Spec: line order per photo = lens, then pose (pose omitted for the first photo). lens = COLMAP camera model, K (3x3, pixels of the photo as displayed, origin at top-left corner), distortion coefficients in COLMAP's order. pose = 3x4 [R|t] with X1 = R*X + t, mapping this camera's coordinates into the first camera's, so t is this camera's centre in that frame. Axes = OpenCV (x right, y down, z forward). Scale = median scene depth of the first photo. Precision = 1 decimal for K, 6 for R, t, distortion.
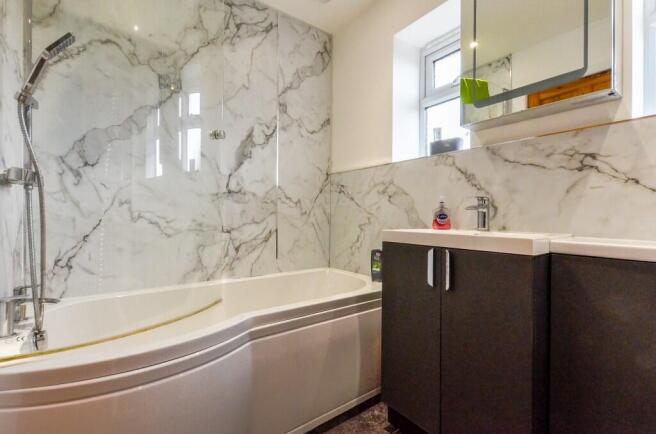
lens RADIAL K [[288.8, 0, 324.9], [0, 288.8, 215.7], [0, 0, 1]] dist [-0.004904, 0.000336]
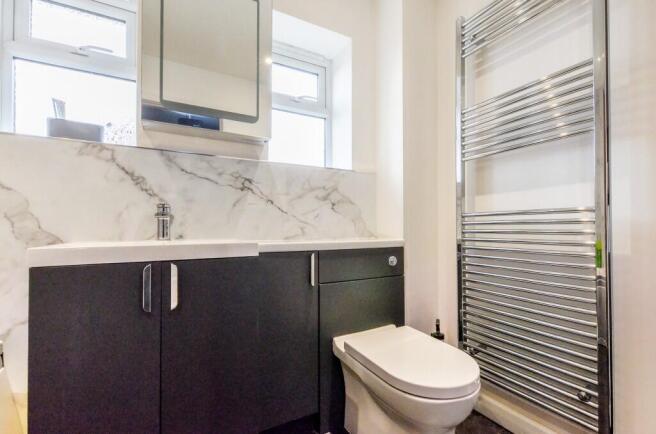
lens RADIAL K [[275.3, 0, 323.9], [0, 275.3, 223.3], [0, 0, 1]] dist [0.002362, 0.000589]
pose [[0.140847, 0.000671, 0.990031, -0.322410], [0.001163, 0.999999, -0.000843, -0.002083], [-0.990031, 0.001270, 0.140846, 0.448126]]
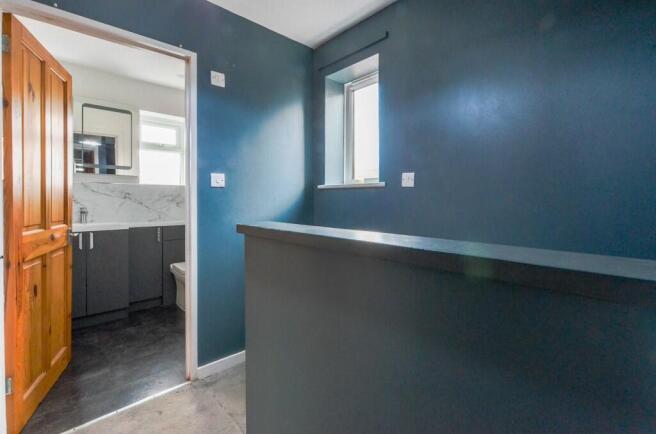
lens RADIAL K [[288.8, 0, 322.5], [0, 288.8, 200.5], [0, 0, 1]] dist [-0.004904, 0.000336]
pose [[-0.108451, -0.009843, 0.994053, -0.847308], [-0.002430, 0.999951, 0.009636, -0.051019], [-0.994099, -0.001371, -0.108470, 0.137572]]
